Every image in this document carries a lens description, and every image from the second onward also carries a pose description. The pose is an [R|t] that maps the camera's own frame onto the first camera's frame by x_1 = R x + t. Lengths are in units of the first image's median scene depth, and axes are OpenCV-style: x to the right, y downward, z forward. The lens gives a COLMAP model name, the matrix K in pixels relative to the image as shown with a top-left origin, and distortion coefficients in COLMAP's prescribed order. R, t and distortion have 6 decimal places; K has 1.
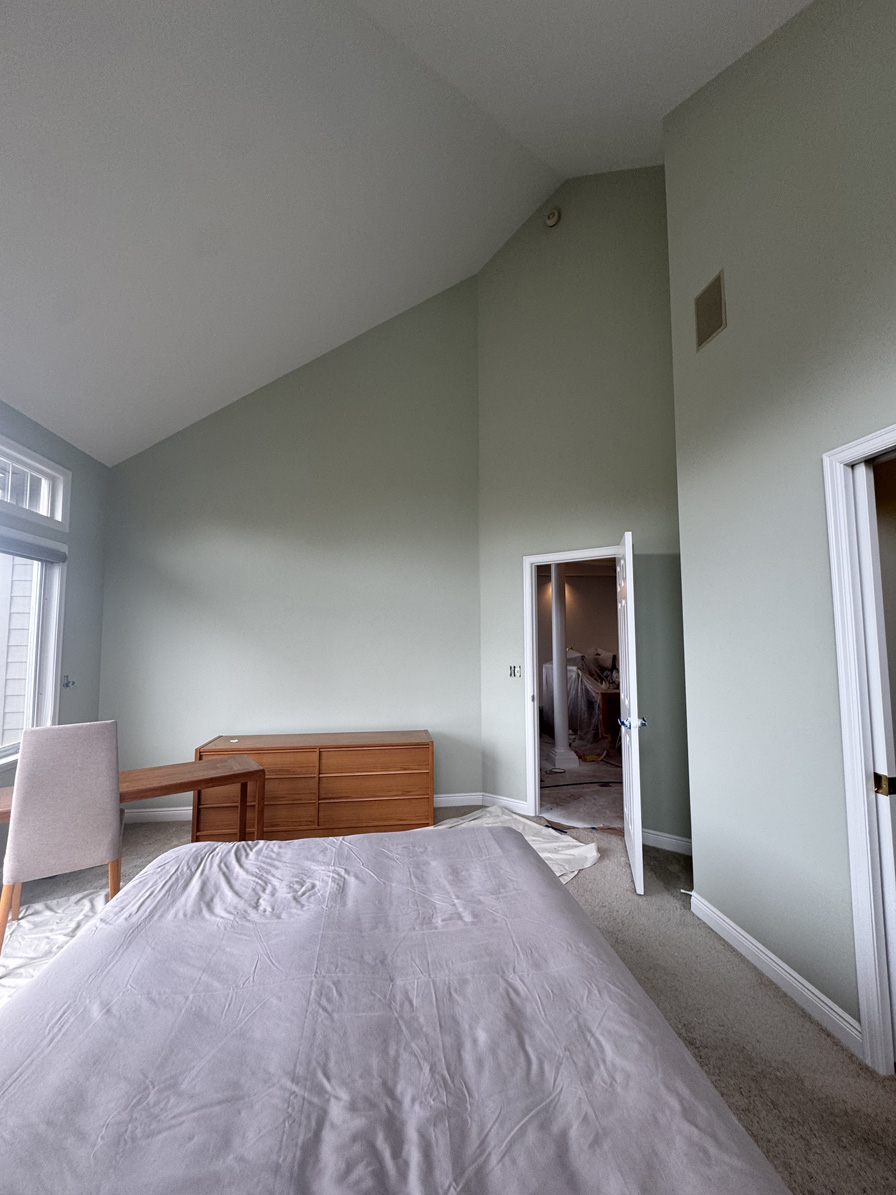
lens RADIAL K [[479.4, 0, 448.5], [0, 479.4, 594.5], [0, 0, 1]] dist [-0.004548, 0.001429]
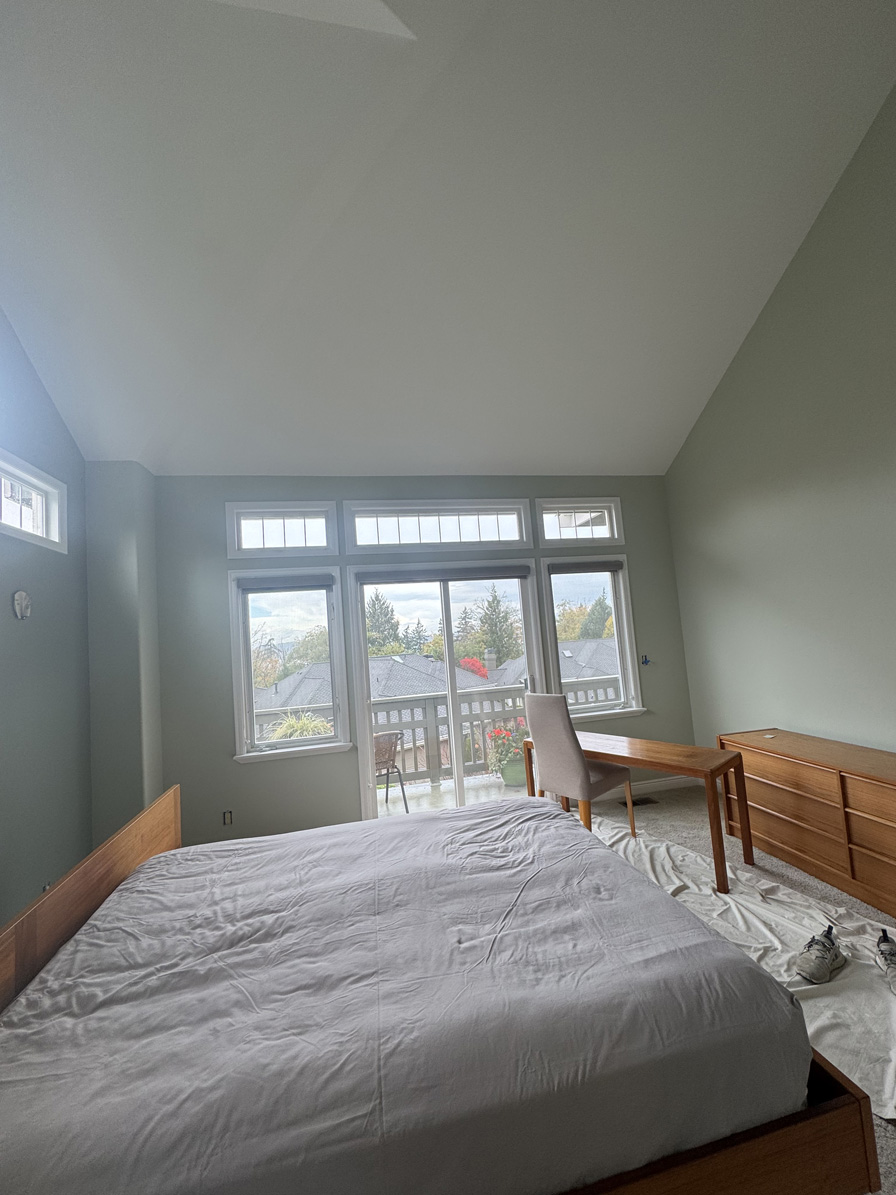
lens RADIAL K [[479.4, 0, 445.6], [0, 479.4, 603.7], [0, 0, 1]] dist [-0.004548, 0.001429]
pose [[0.065326, -0.064450, -0.995780, 1.048037], [0.155784, 0.986335, -0.053619, 0.047861], [0.985629, -0.151624, 0.074474, 1.002524]]
